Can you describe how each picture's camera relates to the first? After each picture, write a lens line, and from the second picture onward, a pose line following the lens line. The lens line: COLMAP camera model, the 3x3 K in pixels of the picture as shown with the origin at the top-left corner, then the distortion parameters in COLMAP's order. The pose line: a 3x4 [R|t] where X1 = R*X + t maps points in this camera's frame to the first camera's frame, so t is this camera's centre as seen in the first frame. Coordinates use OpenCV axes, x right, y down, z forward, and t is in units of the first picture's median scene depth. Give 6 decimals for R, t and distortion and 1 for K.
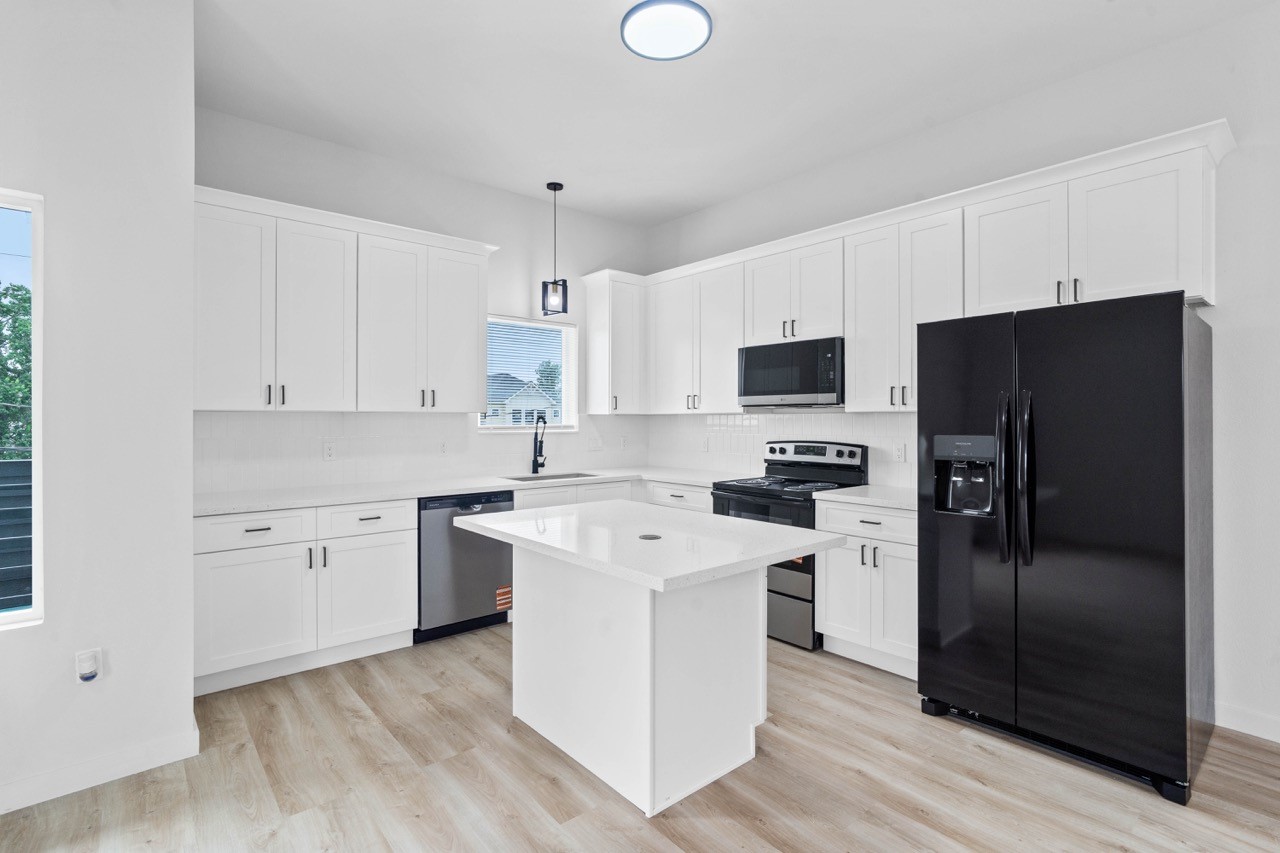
lens RADIAL K [[614.5, 0, 635.9], [0, 614.5, 417.6], [0, 0, 1]] dist [-0.008632, 0.007372]
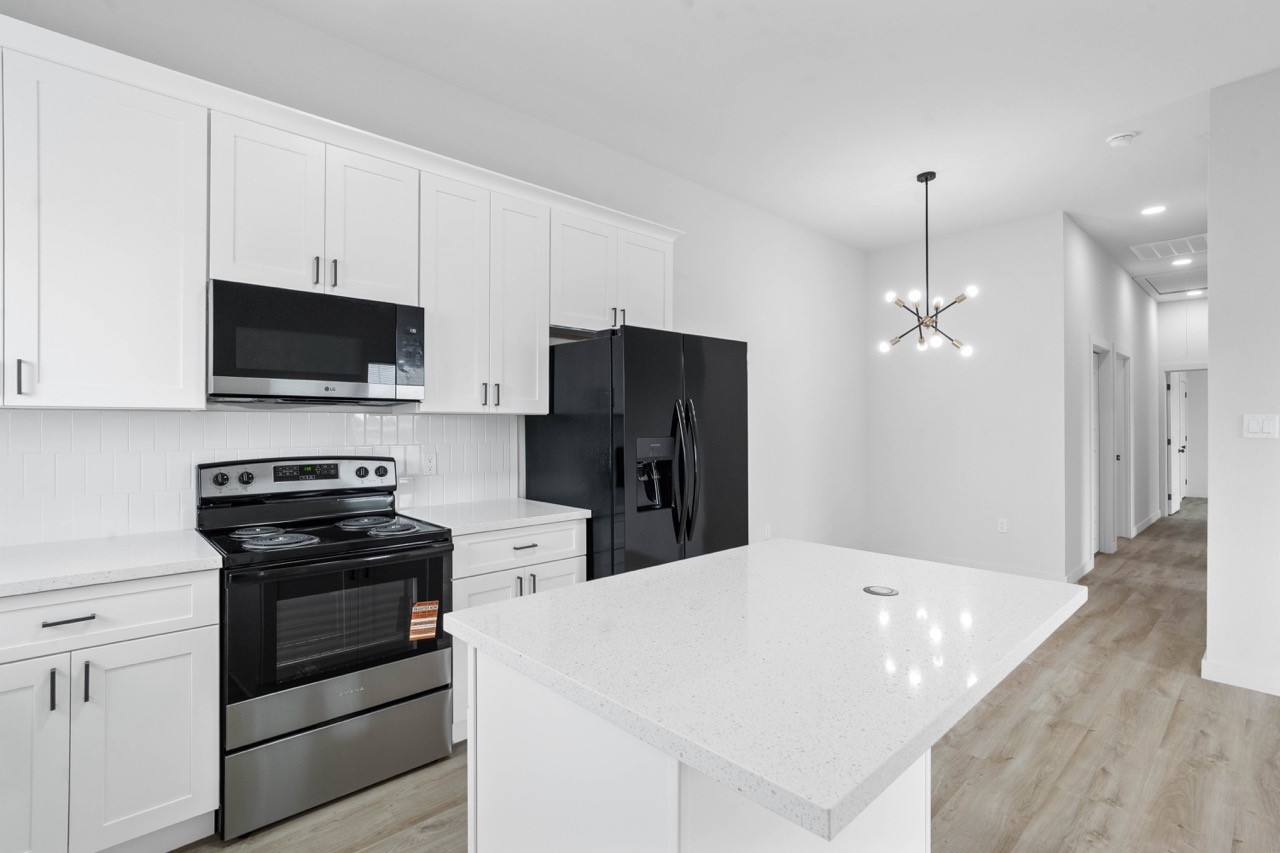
lens RADIAL K [[614.5, 0, 643.1], [0, 614.5, 421.5], [0, 0, 1]] dist [-0.008632, 0.007372]
pose [[-0.053076, 0.002195, 0.998588, -0.406132], [-0.003511, 0.999991, -0.002385, 0.002881], [-0.998584, -0.003632, -0.053068, 0.795863]]
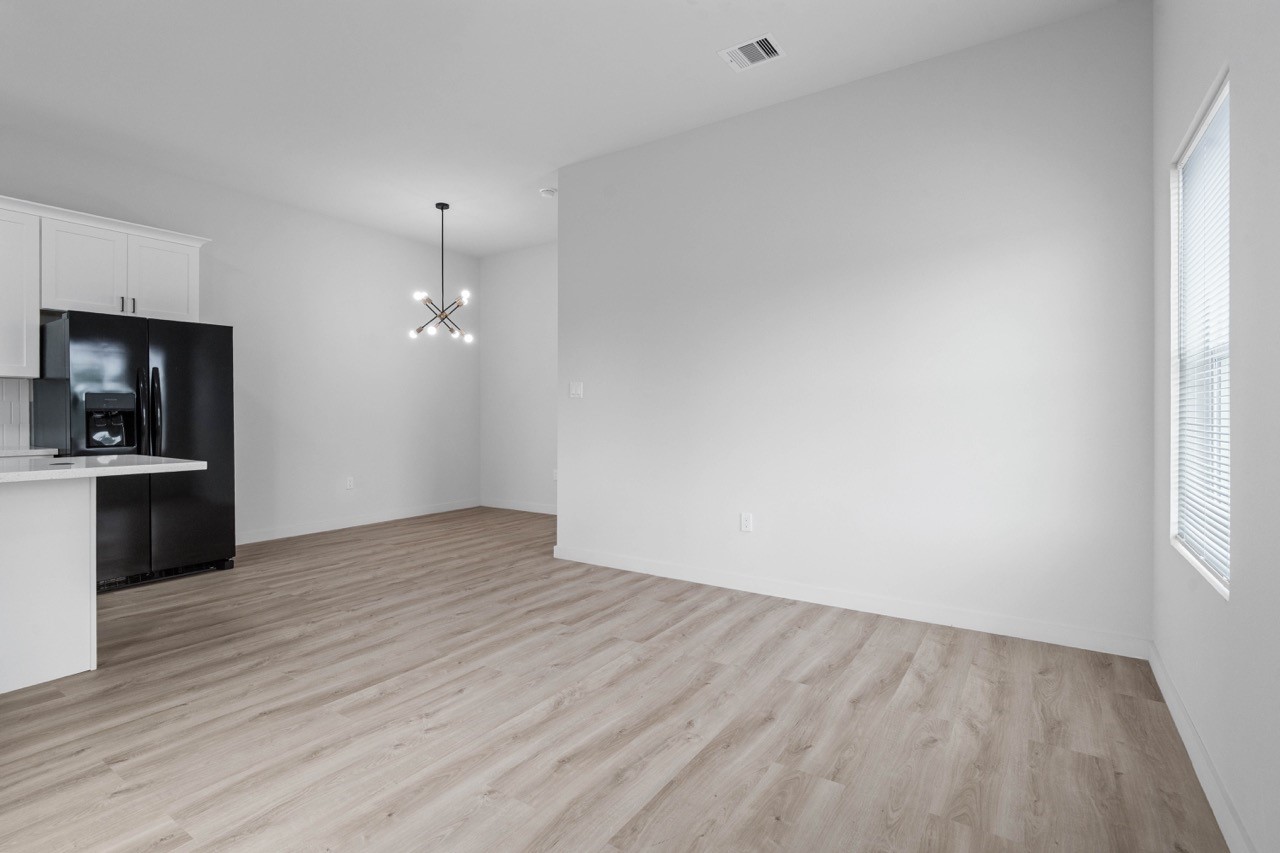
lens RADIAL K [[614.5, 0, 625.1], [0, 614.5, 415.9], [0, 0, 1]] dist [-0.008632, 0.007372]
pose [[-0.257916, -0.001242, 0.966166, -0.890159], [-0.001183, 0.999999, 0.000969, 0.059090], [-0.966167, -0.000893, -0.257917, 0.138064]]
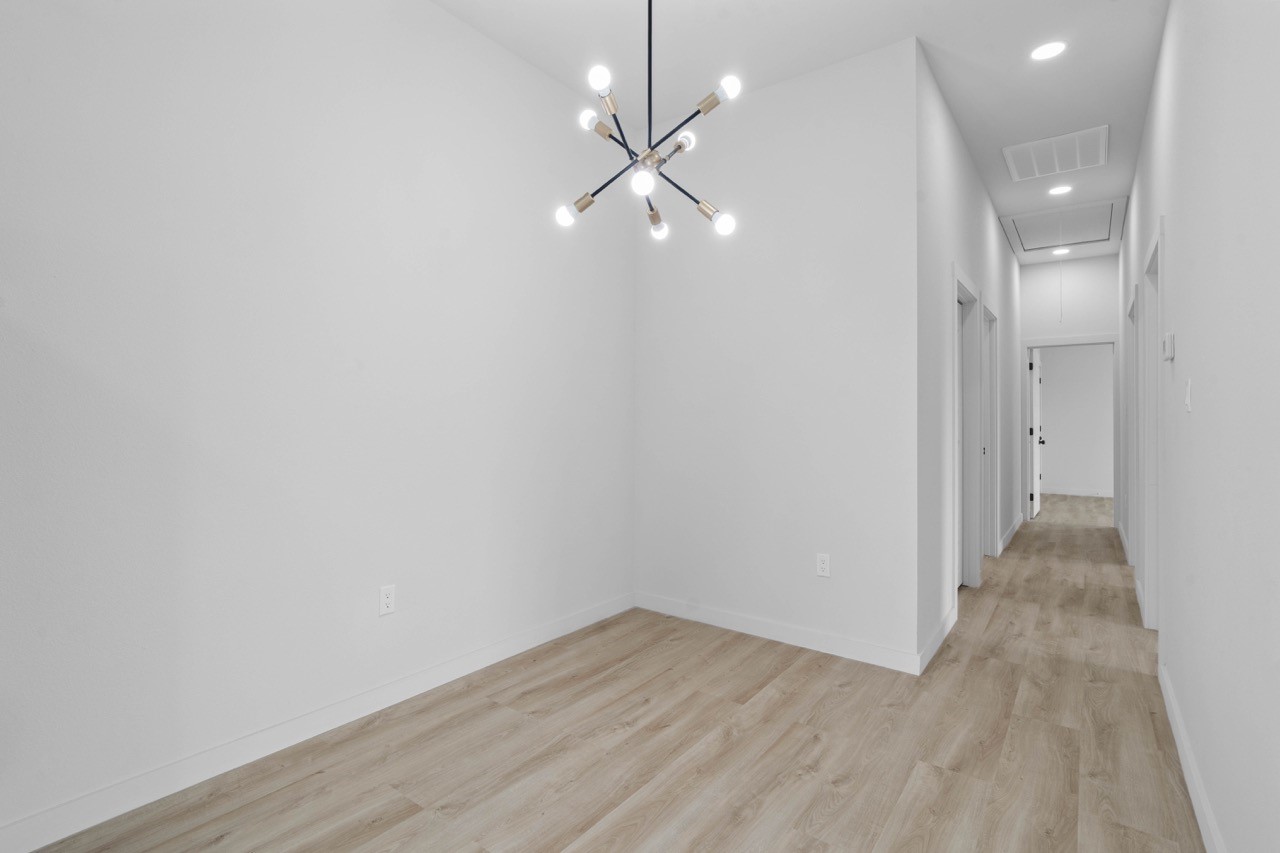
lens RADIAL K [[614.5, 0, 646.4], [0, 614.5, 417.6], [0, 0, 1]] dist [-0.008632, 0.007372]
pose [[-0.232244, -0.000397, 0.972657, 0.212356], [-0.006257, 0.999980, -0.001085, 0.034579], [-0.972637, -0.006338, -0.232242, 0.314319]]
